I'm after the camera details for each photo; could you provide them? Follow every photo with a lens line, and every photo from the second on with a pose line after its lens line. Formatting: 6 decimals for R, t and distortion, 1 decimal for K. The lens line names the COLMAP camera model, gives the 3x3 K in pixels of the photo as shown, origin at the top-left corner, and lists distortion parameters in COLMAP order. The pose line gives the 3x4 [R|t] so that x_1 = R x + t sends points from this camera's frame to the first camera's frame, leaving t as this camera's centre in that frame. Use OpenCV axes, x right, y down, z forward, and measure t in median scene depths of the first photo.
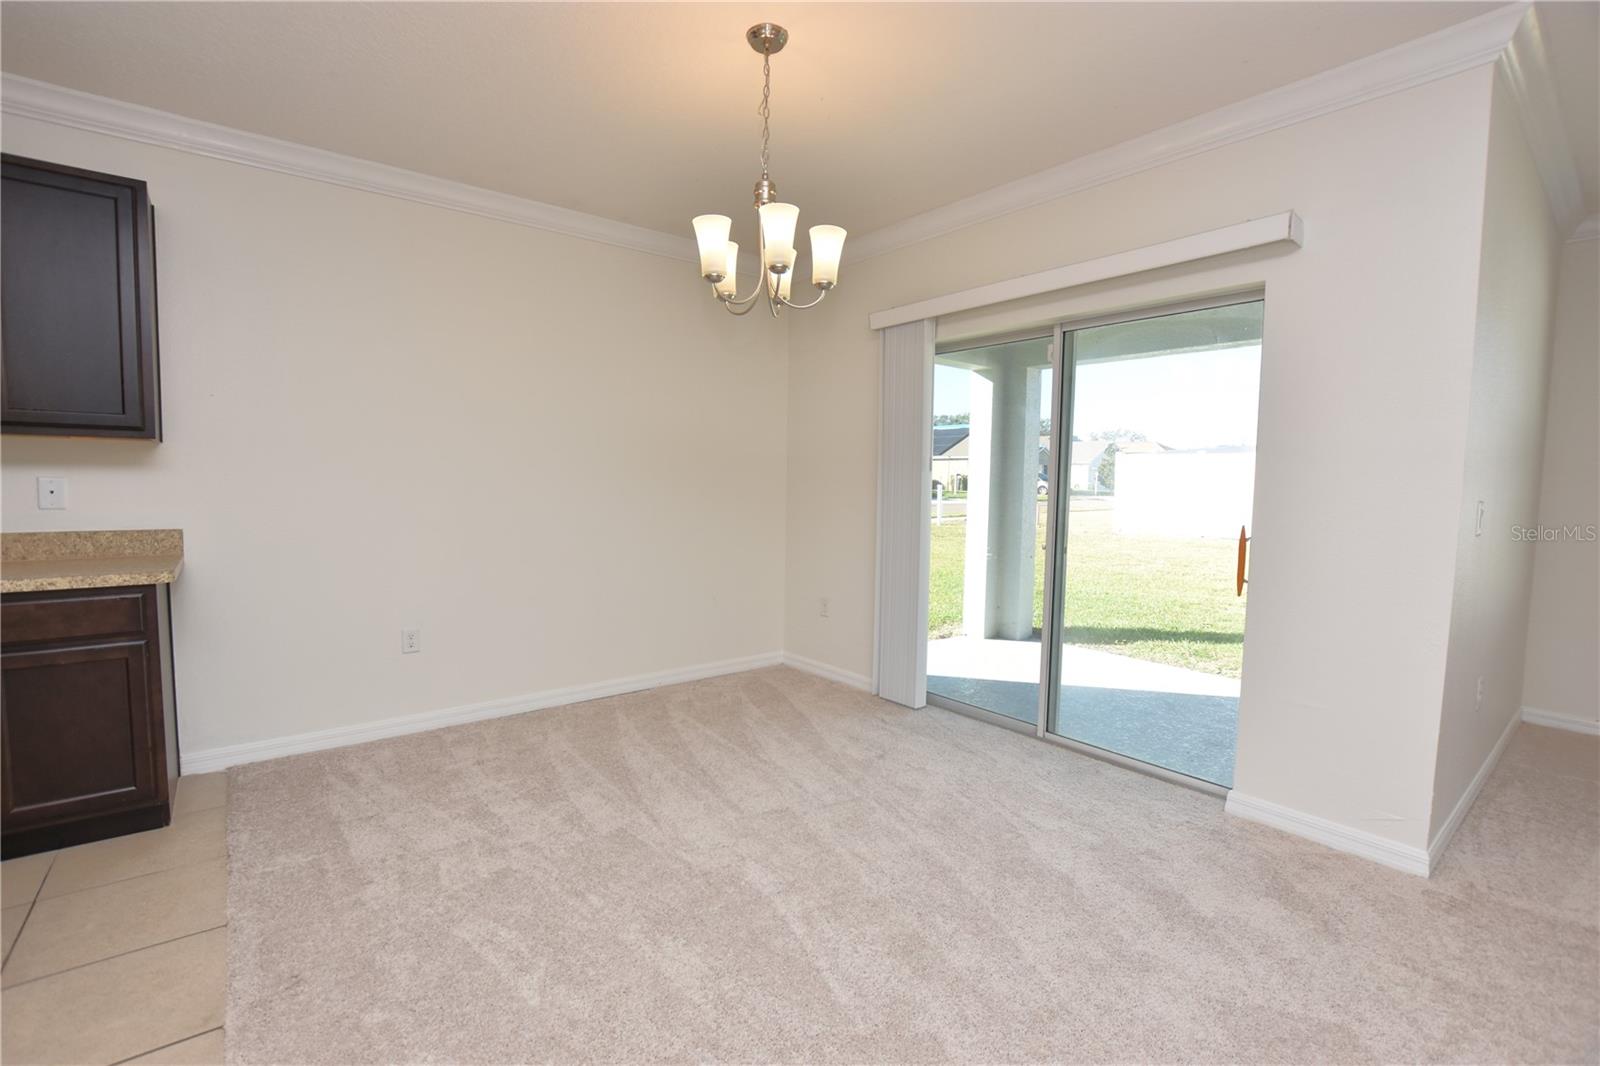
lens RADIAL K [[713.9, 0, 807.5], [0, 713.9, 523.9], [0, 0, 1]] dist [-0.022873, 0.003877]
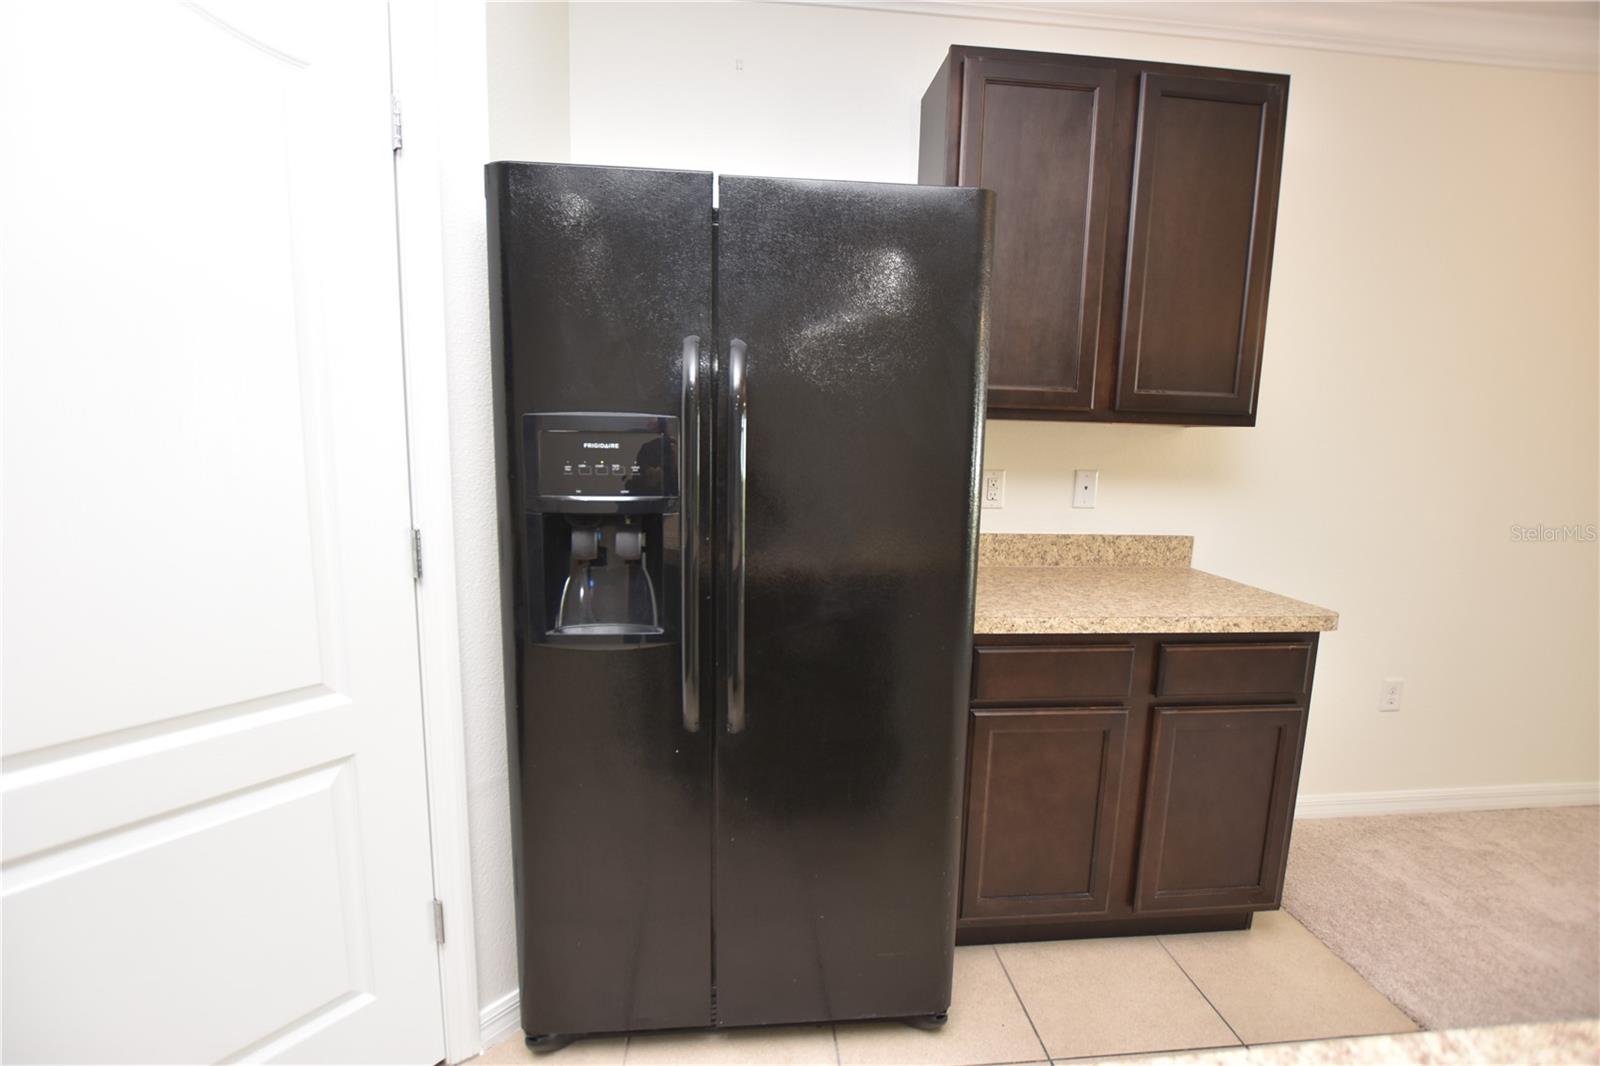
lens RADIAL K [[713.9, 0, 796.5], [0, 713.9, 532.5], [0, 0, 1]] dist [-0.022873, 0.003877]
pose [[0.836032, 0.084662, -0.542110, -0.873142], [-0.044800, 0.995258, 0.086342, -0.049183], [0.546849, -0.047898, 0.835860, 0.075066]]
